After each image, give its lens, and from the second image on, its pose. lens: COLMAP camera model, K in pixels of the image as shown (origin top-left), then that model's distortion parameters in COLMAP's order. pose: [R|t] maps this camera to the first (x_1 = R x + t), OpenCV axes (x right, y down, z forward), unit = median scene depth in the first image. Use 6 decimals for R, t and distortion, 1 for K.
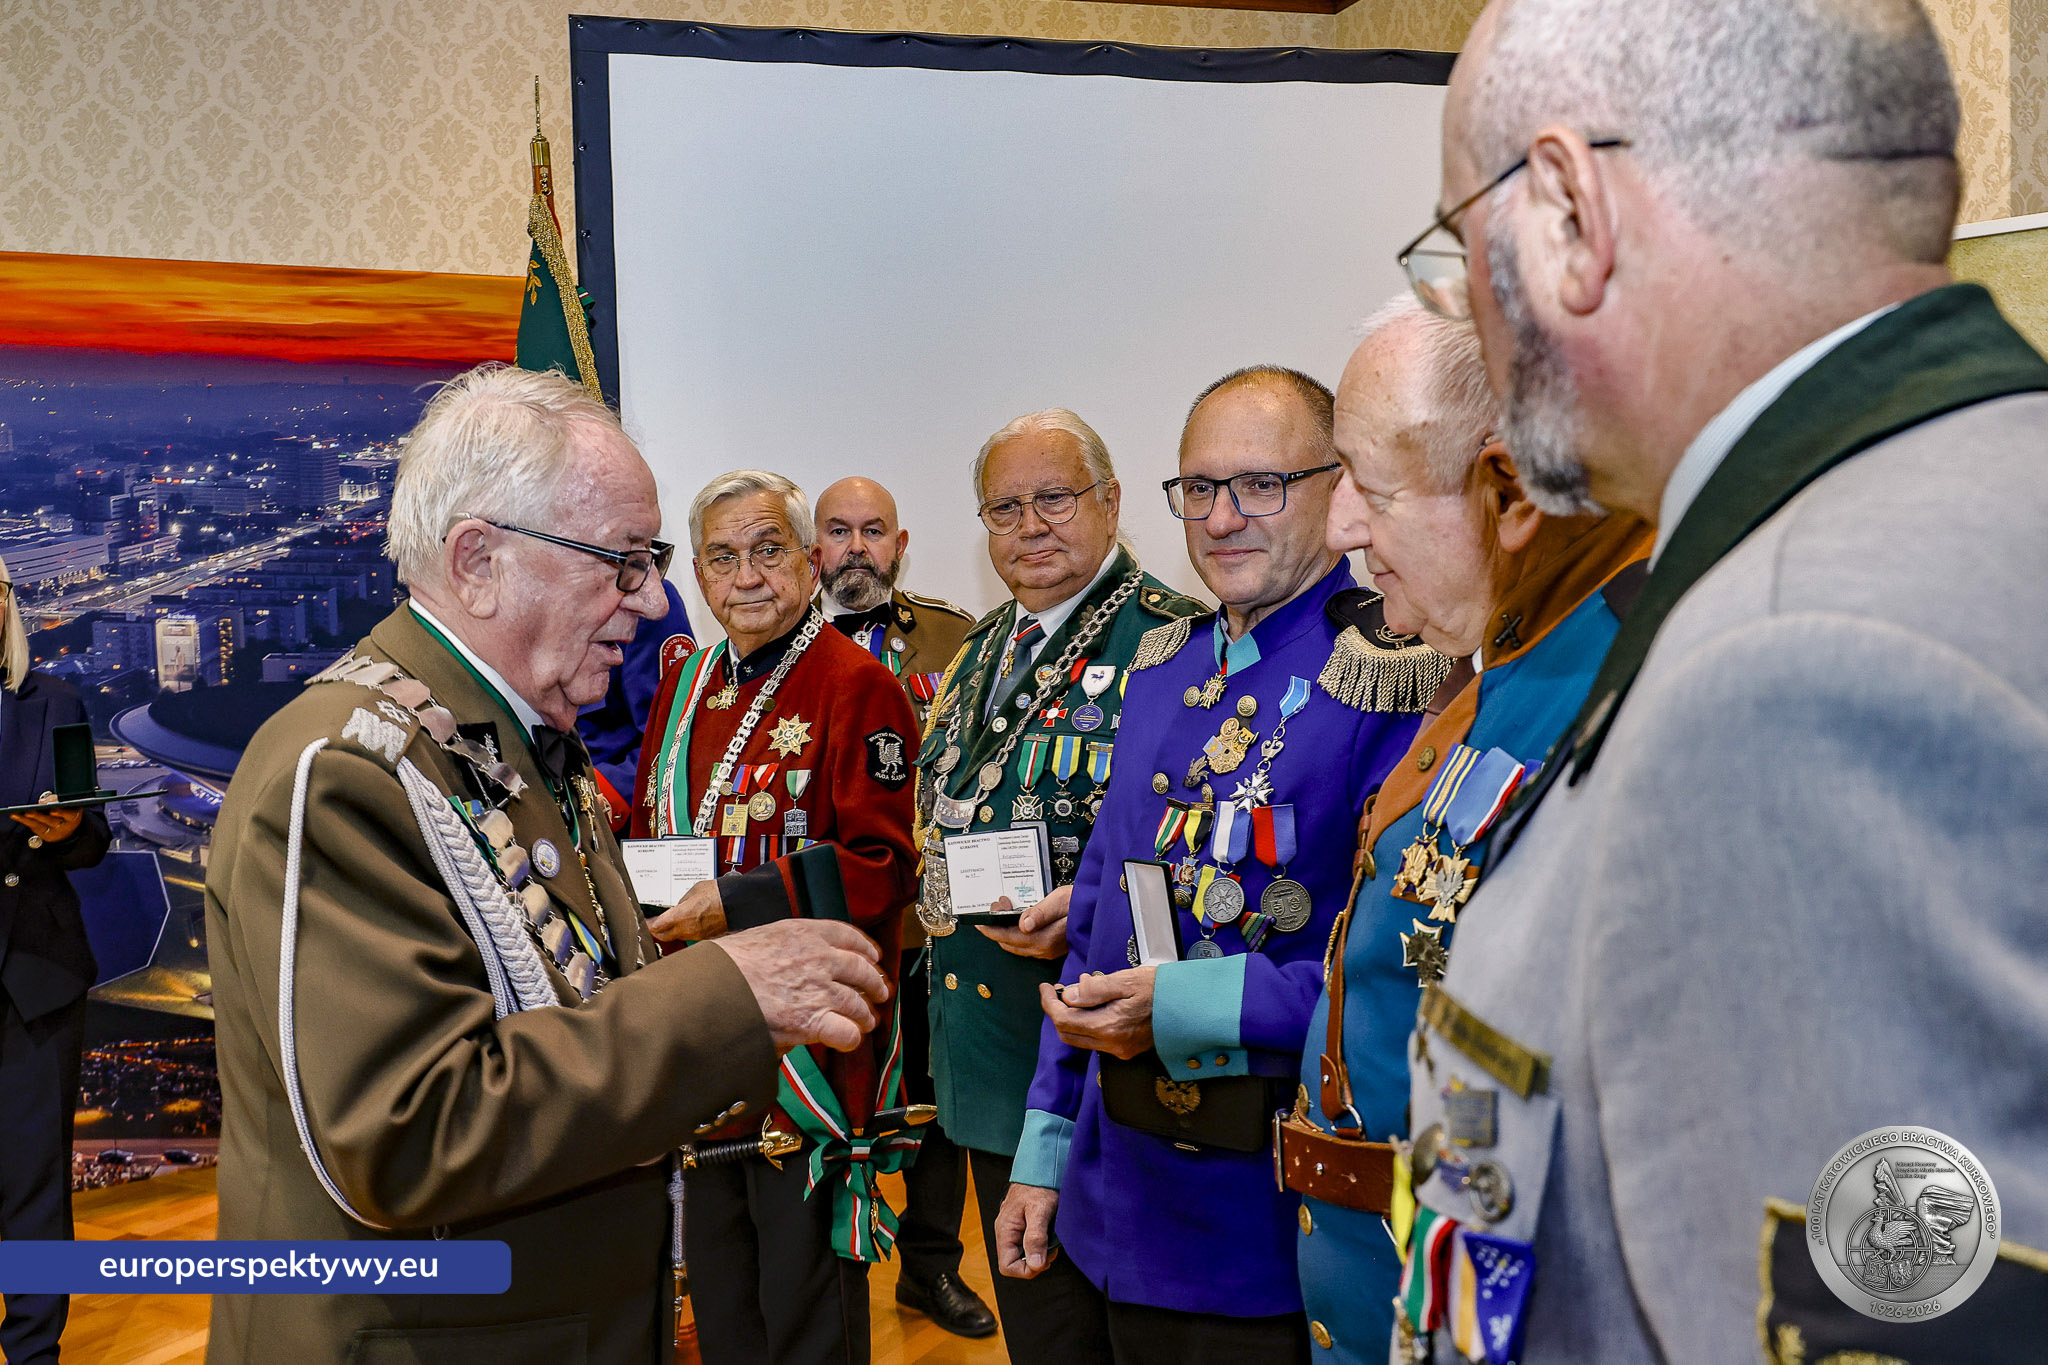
lens RADIAL K [[2086.1, 0, 1015.6], [0, 2086.1, 674.7], [0, 0, 1]] dist [-0.002167, 0.003706]
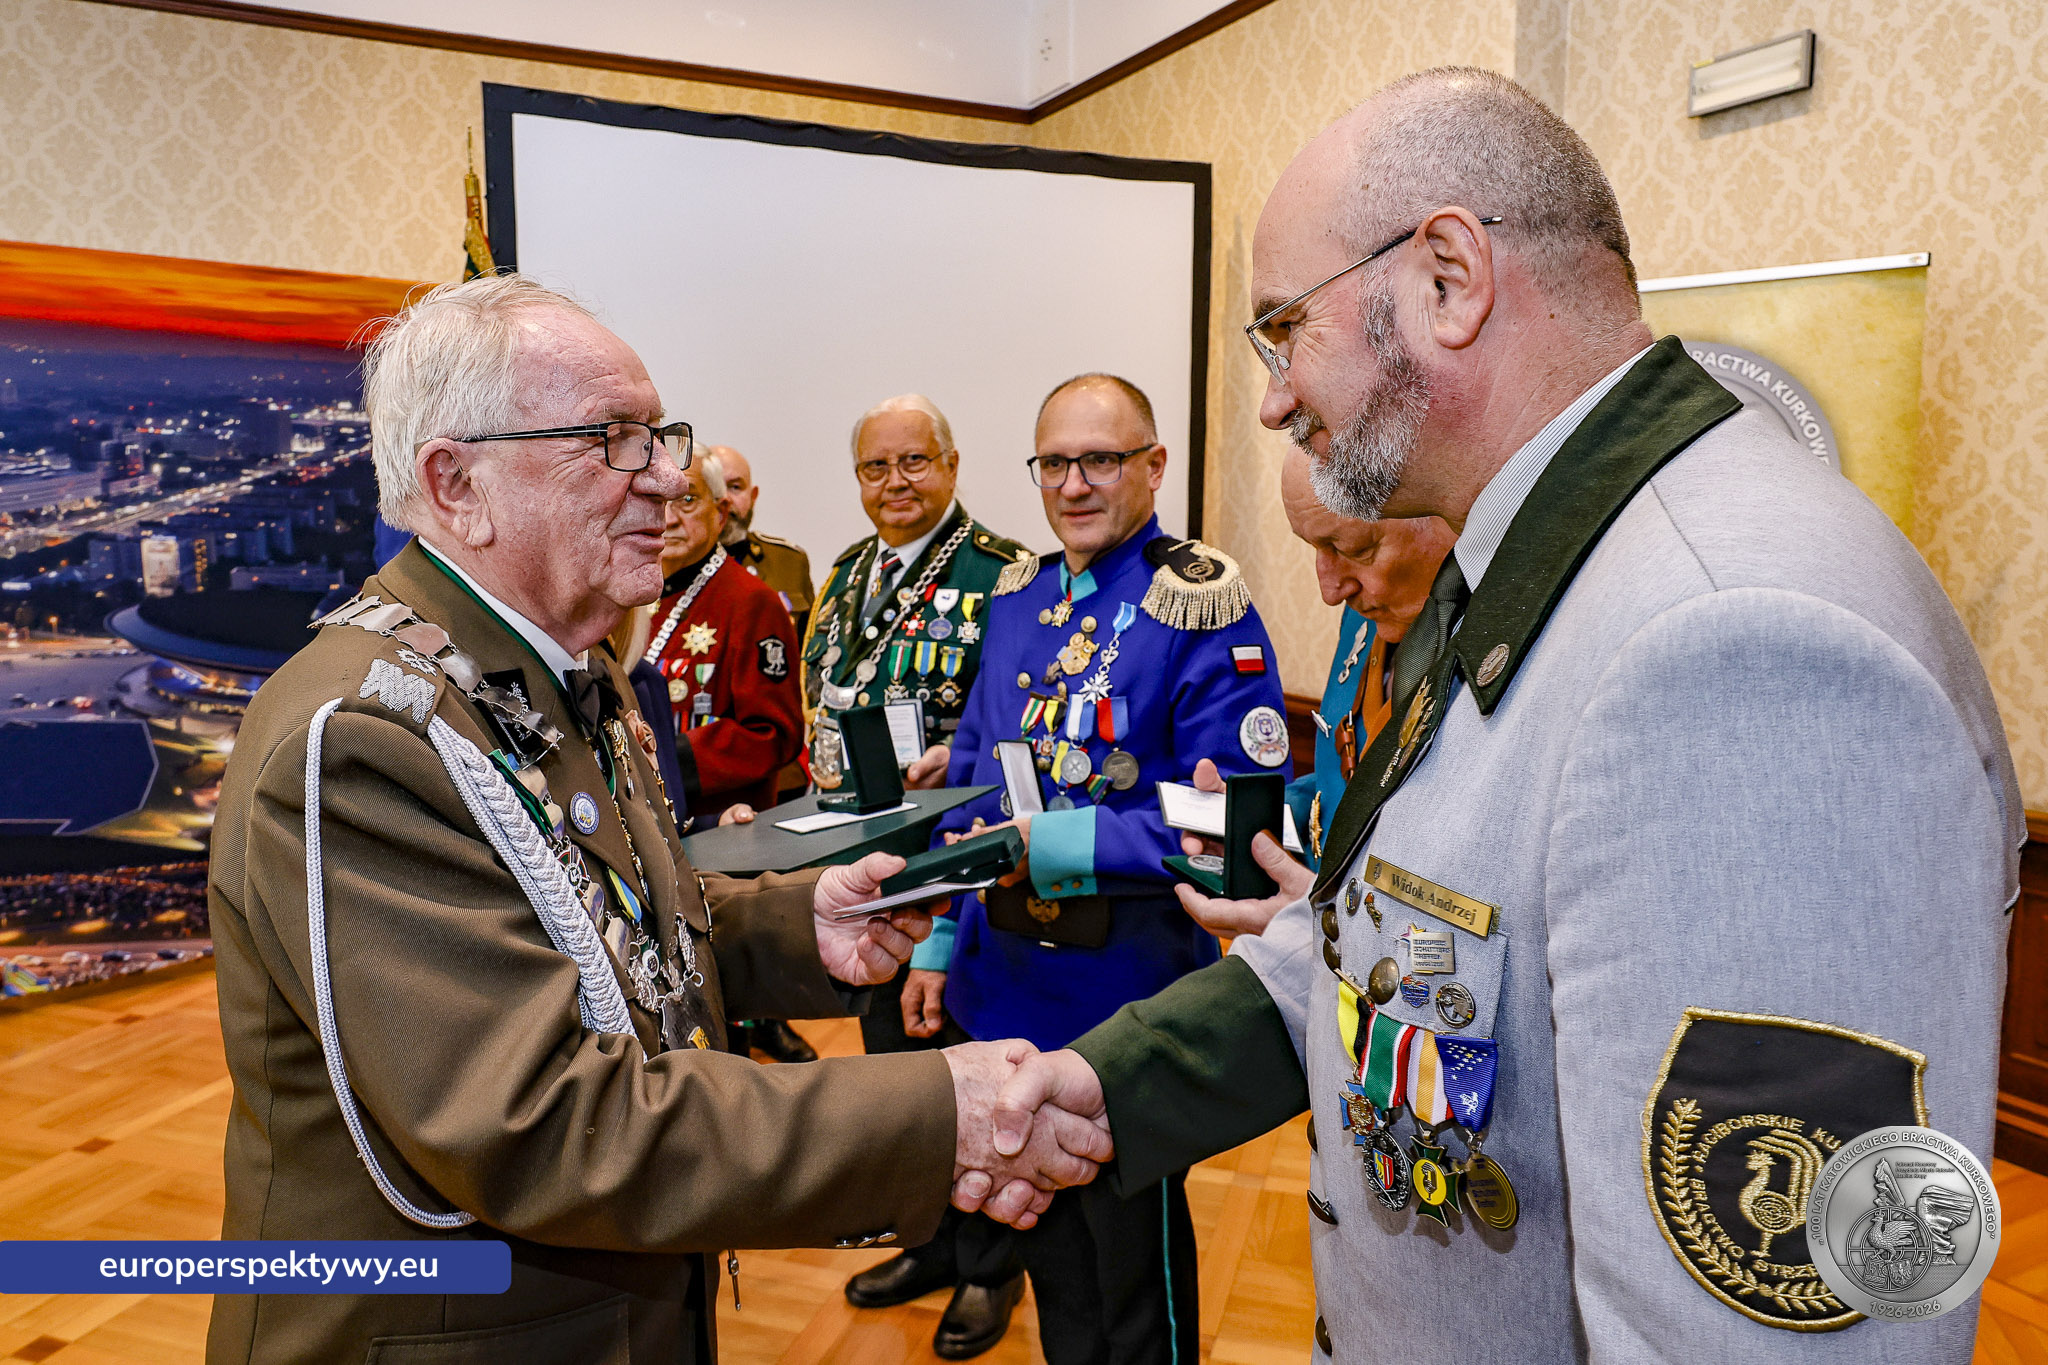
lens RADIAL K [[1447.0, 0, 1020.4], [0, 1447.0, 666.6], [0, 0, 1]] dist [-0.004949, 0.002175]
pose [[0.983225, 0.004213, 0.182346, -0.044341], [-0.013944, 0.998543, 0.052121, -0.002457], [-0.181861, -0.053789, 0.981852, 0.029544]]
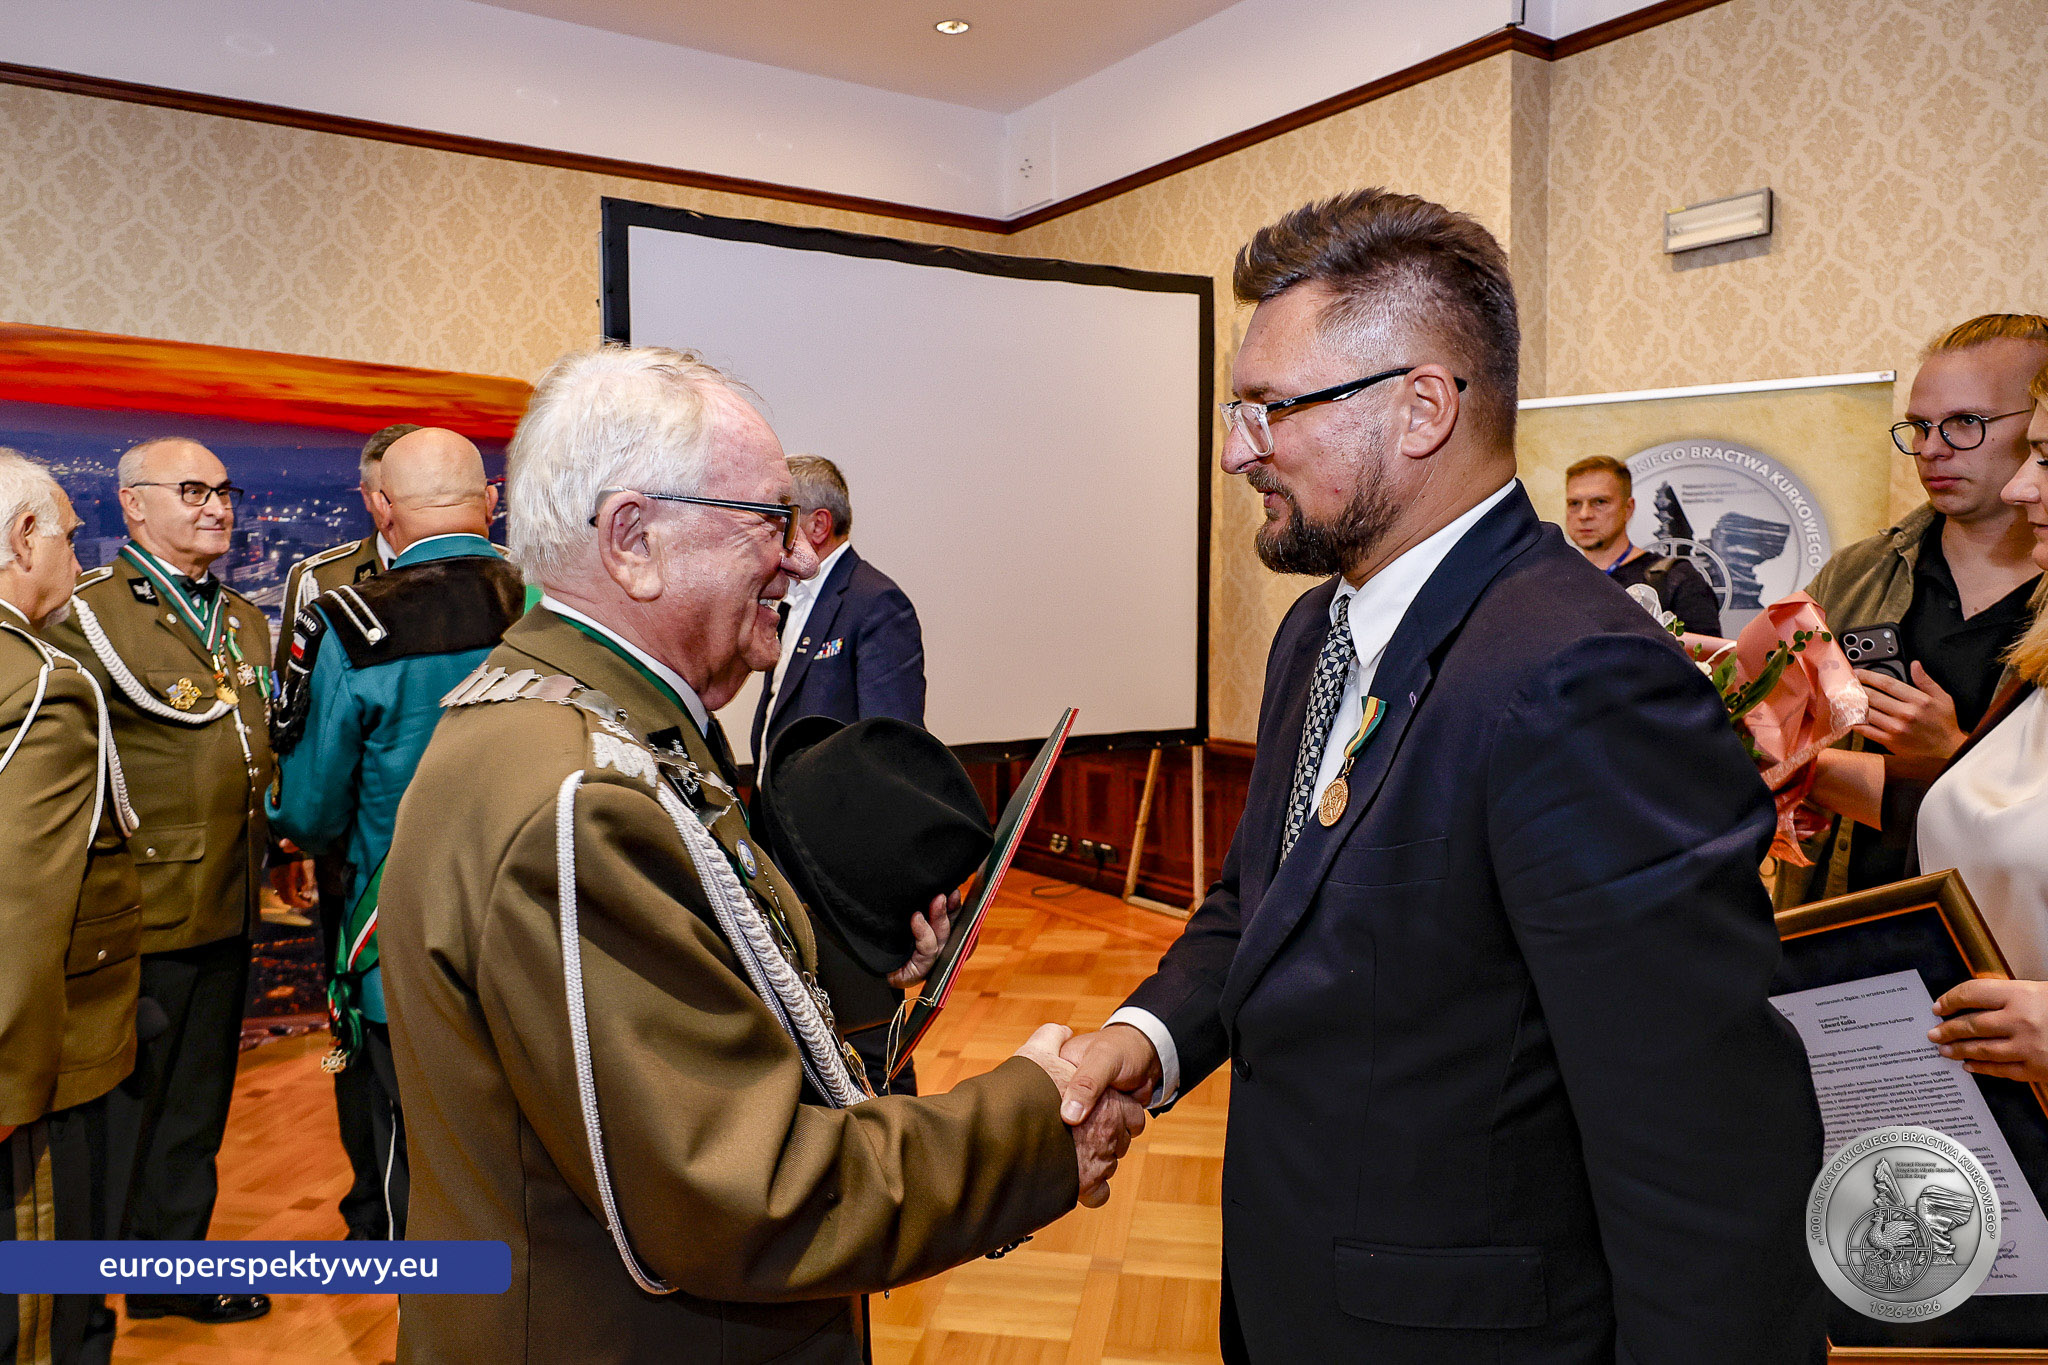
lens RADIAL K [[1447.0, 0, 1020.4], [0, 1447.0, 666.6], [0, 0, 1]] dist [-0.004949, 0.002175]
pose [[0.951585, -0.003319, 0.307368, -0.235806], [0.004851, 0.999979, -0.004219, 0.006855], [-0.307348, 0.005505, 0.951581, -0.016625]]
